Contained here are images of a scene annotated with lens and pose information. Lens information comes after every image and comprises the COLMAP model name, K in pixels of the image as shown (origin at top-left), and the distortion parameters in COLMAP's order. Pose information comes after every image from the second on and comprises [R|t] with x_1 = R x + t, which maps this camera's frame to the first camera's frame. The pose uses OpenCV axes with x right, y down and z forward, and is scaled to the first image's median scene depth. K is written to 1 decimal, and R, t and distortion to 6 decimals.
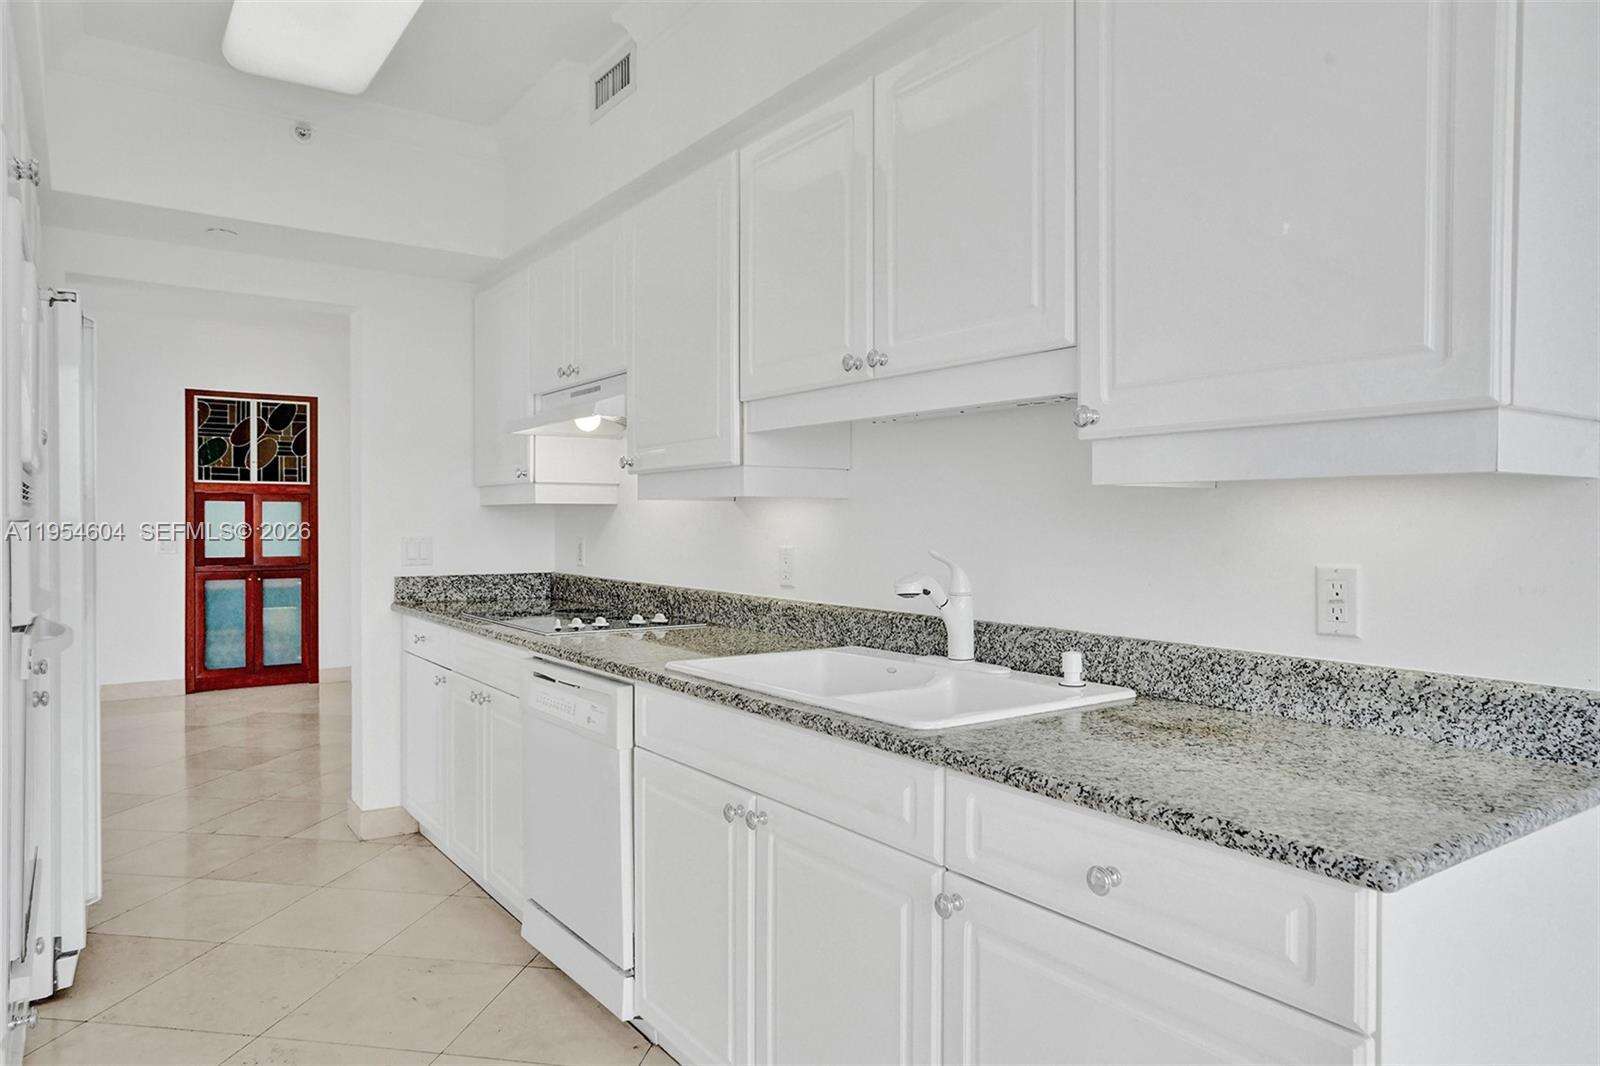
lens RADIAL K [[1033.2, 0, 795.8], [0, 1033.2, 530.2], [0, 0, 1]] dist [-0.006055, -0.001067]
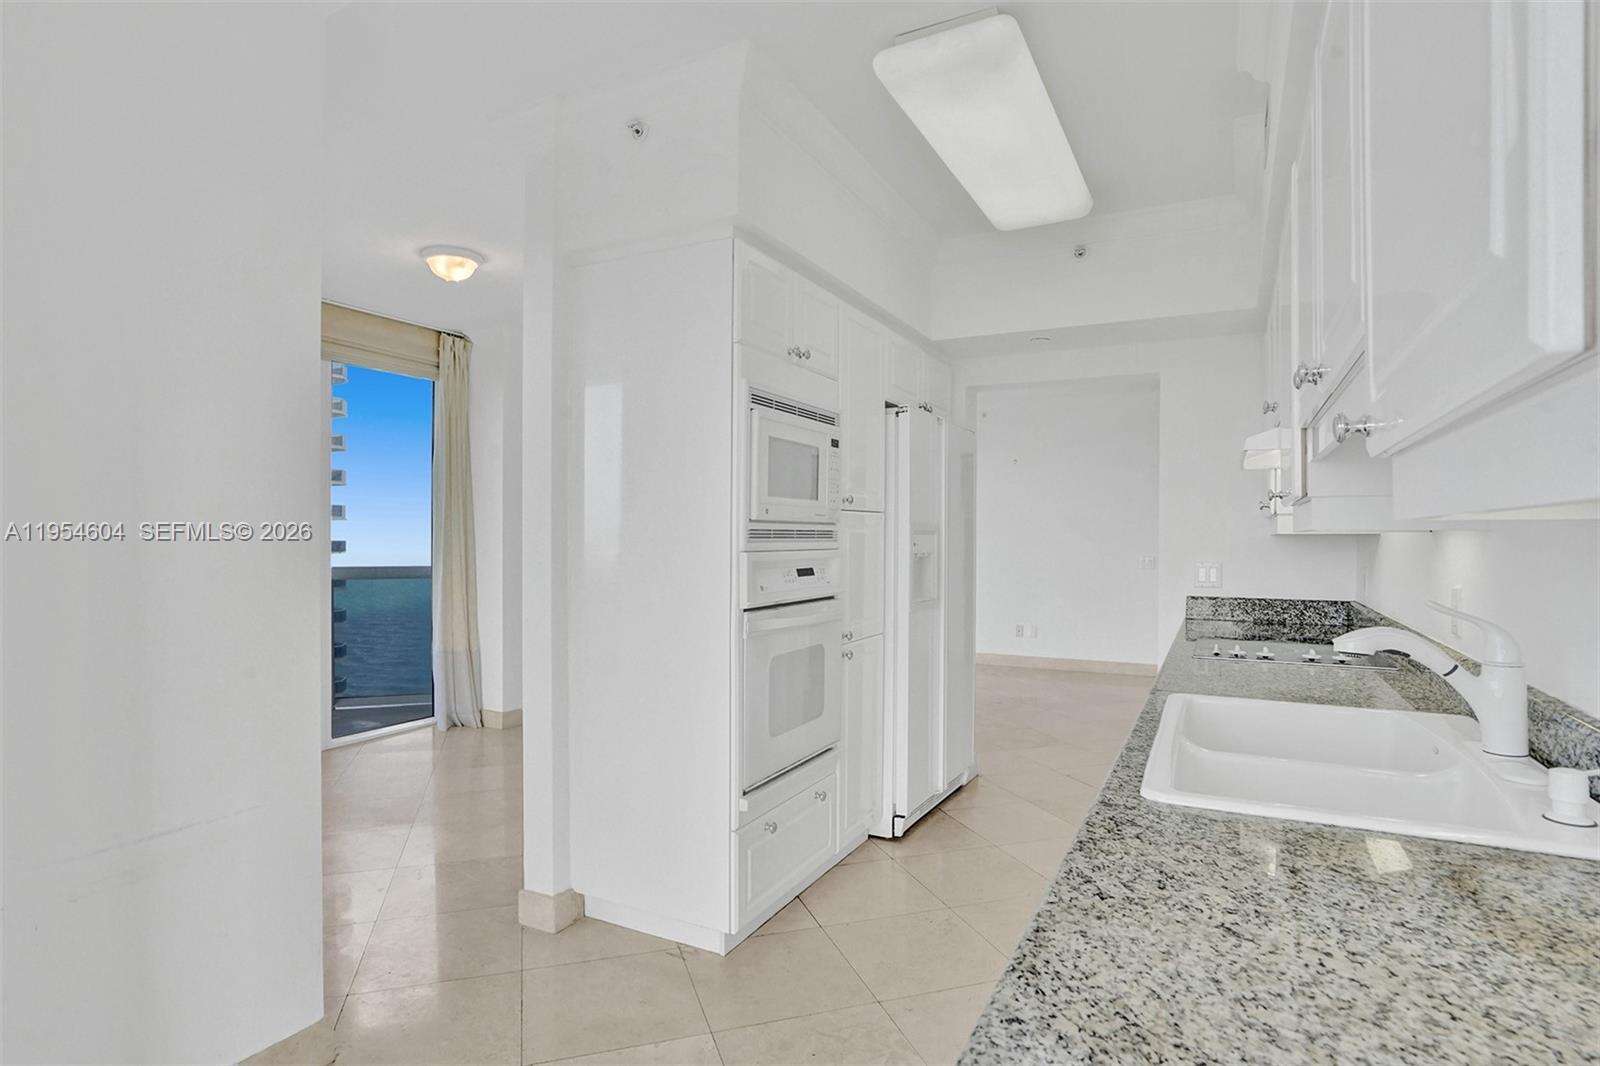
lens RADIAL K [[839.4, 0, 800.5], [0, 839.4, 537.4], [0, 0, 1]] dist [-0.001284, -0.000044]
pose [[0.469945, -0.000147, -0.882696, 0.311549], [-0.012822, 0.999893, -0.006993, -0.011662], [0.882602, 0.014604, 0.469893, 0.194789]]
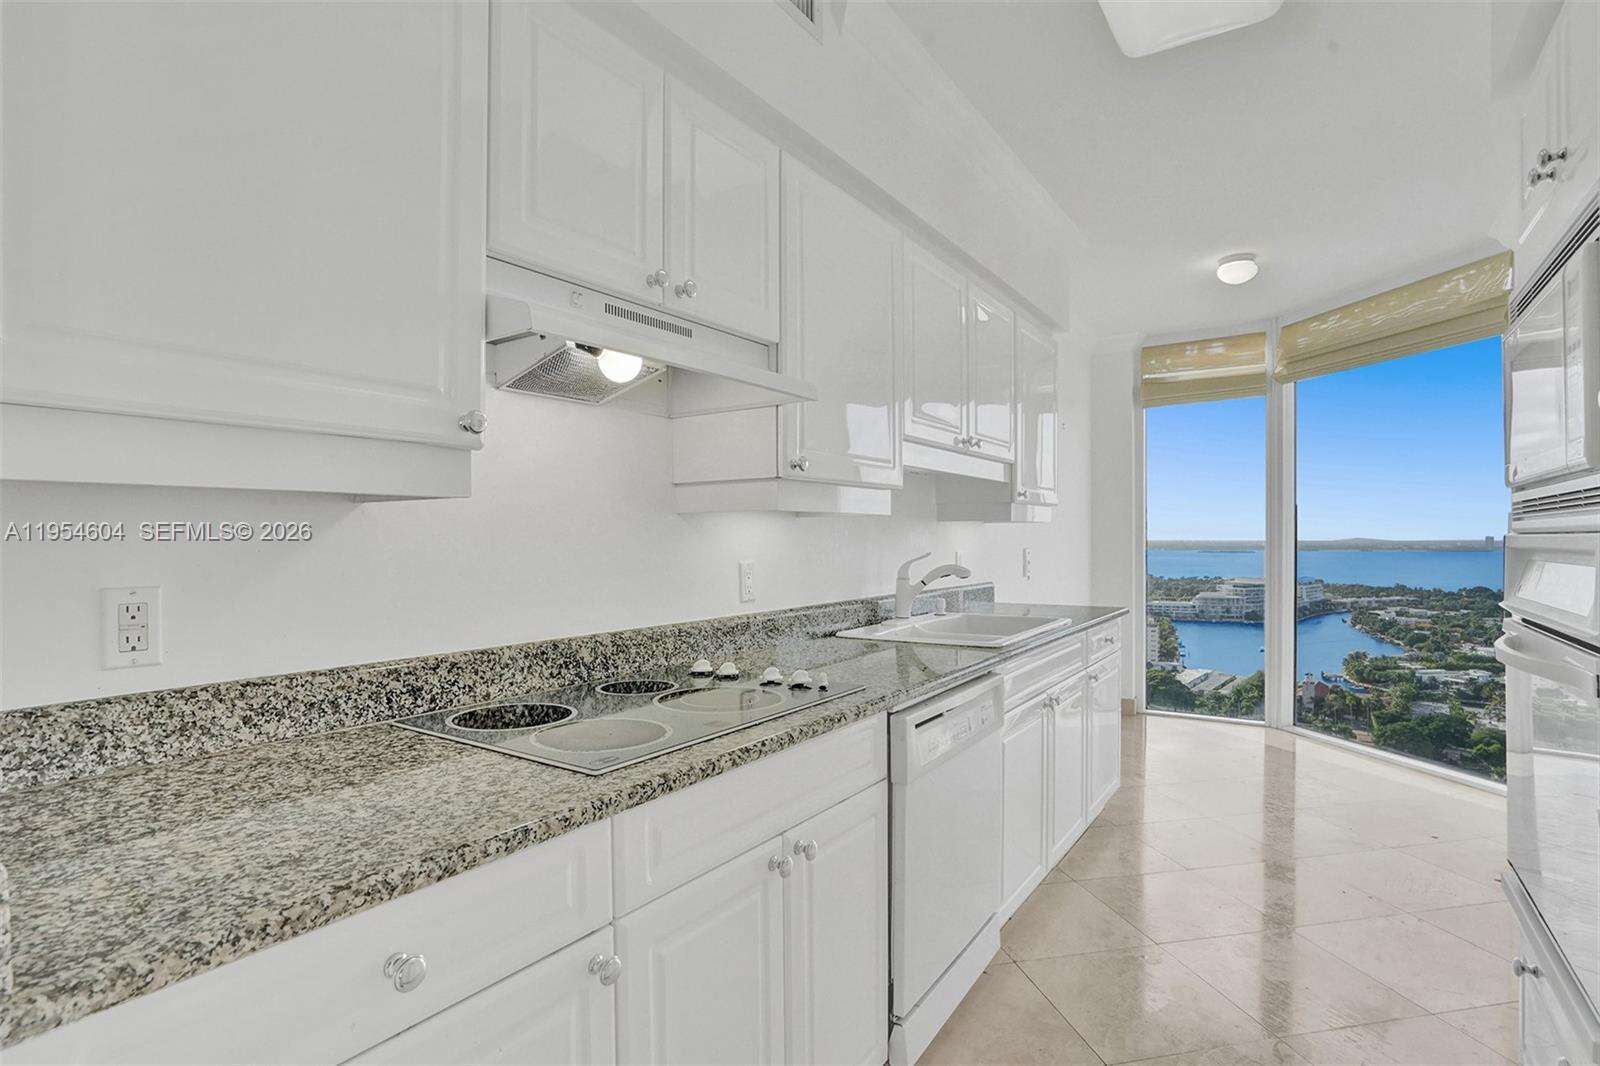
lens RADIAL K [[767.7, 0, 800.4], [0, 767.7, 536.3], [0, 0, 1]] dist [-0.003646, 0.000123]
pose [[-0.354336, 0.000968, 0.935118, -0.646461], [0.008628, 0.999960, 0.002234, -0.009947], [-0.935078, 0.008860, -0.354331, 1.072023]]
